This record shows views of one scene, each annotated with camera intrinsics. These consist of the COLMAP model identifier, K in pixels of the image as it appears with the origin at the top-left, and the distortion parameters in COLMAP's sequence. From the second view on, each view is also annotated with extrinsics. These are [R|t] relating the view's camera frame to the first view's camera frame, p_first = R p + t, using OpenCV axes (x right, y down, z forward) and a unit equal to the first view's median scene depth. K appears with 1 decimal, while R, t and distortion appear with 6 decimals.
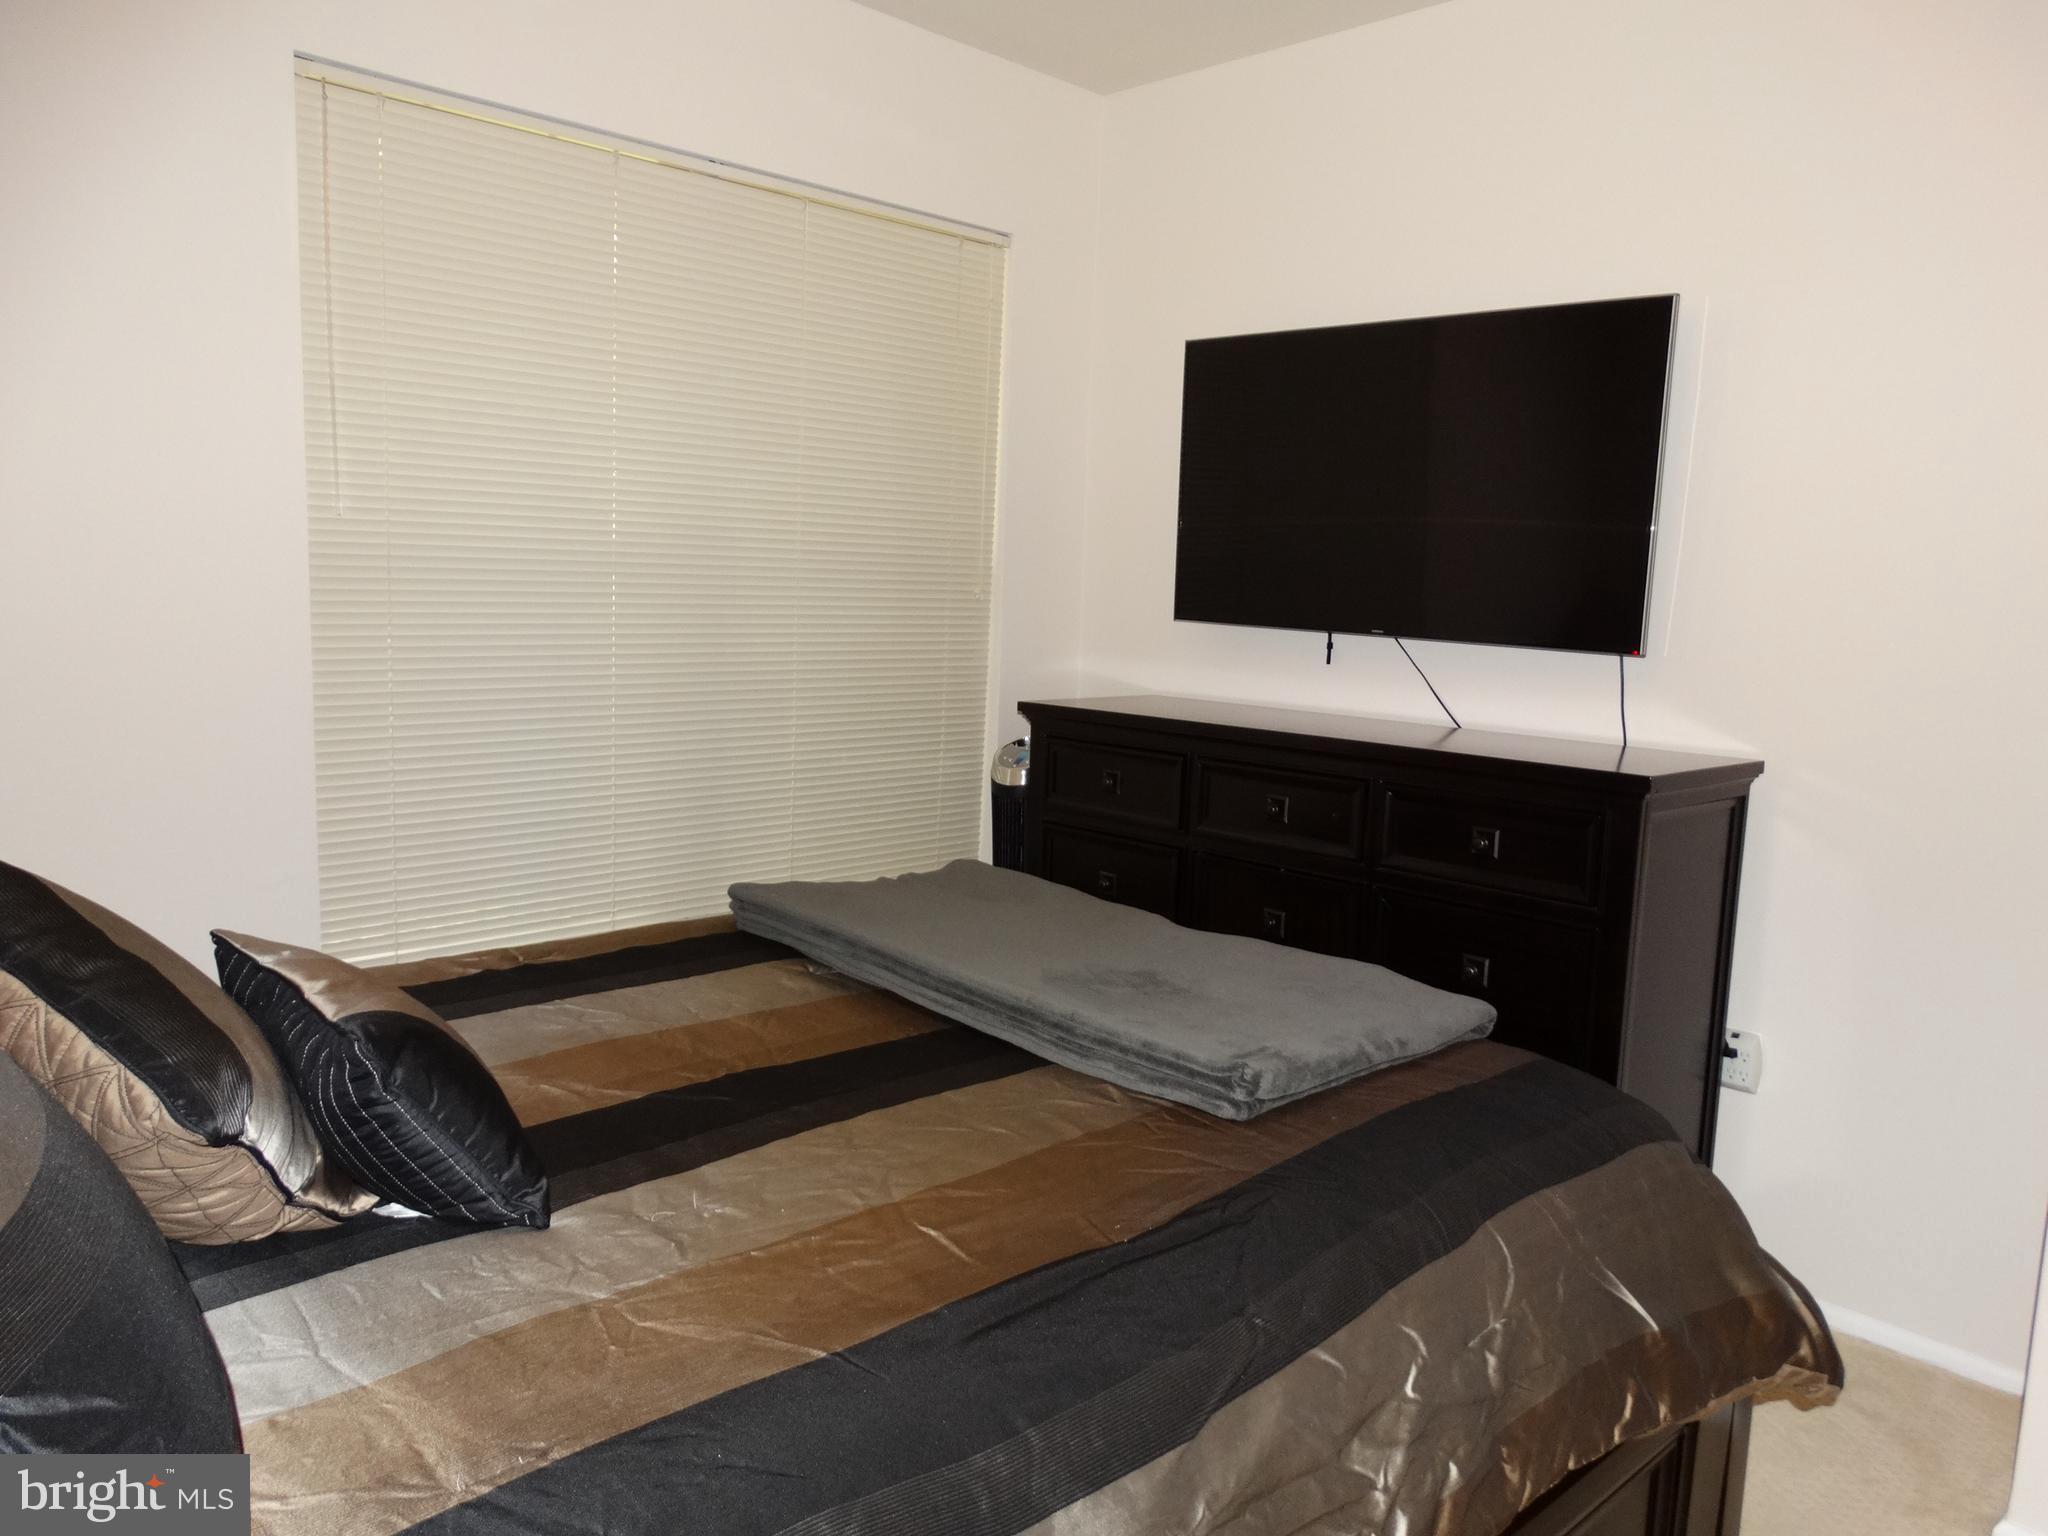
lens RADIAL K [[1451.0, 0, 1041.3], [0, 1451.0, 765.1], [0, 0, 1]] dist [-0.006975, 0.001371]
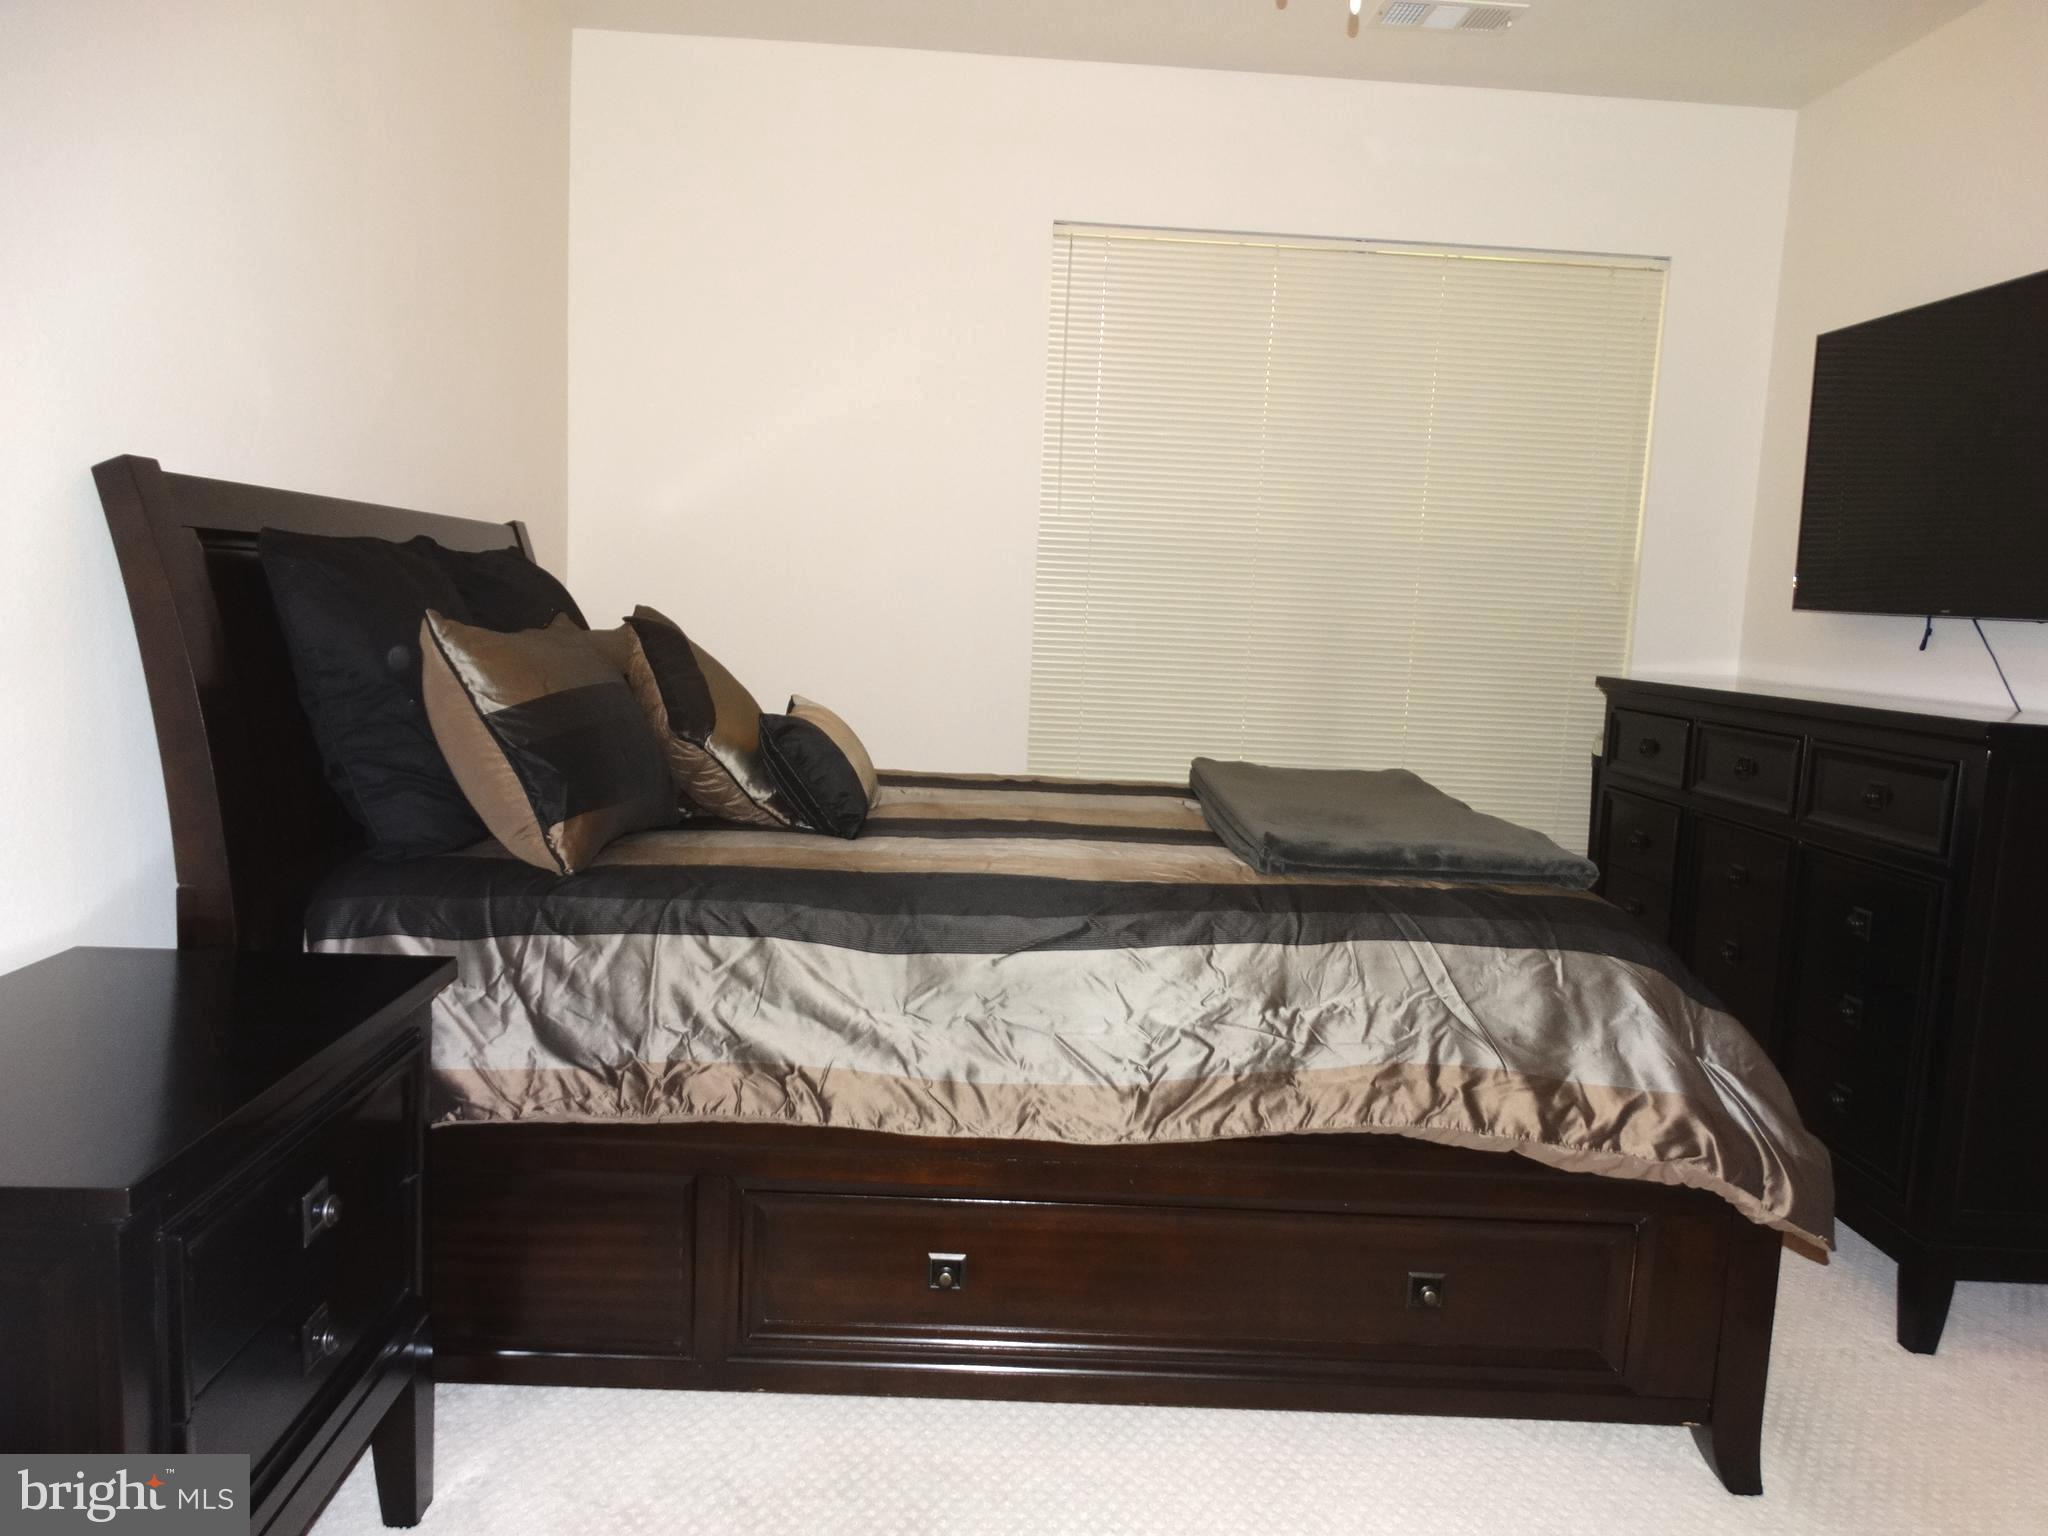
lens RADIAL K [[1451.0, 0, 1041.3], [0, 1451.0, 765.1], [0, 0, 1]] dist [-0.006975, 0.001371]
pose [[0.735033, 0.080145, -0.673278, 0.422656], [-0.114068, 0.993453, -0.006273, 0.079208], [0.668367, 0.081411, 0.739363, -0.097055]]
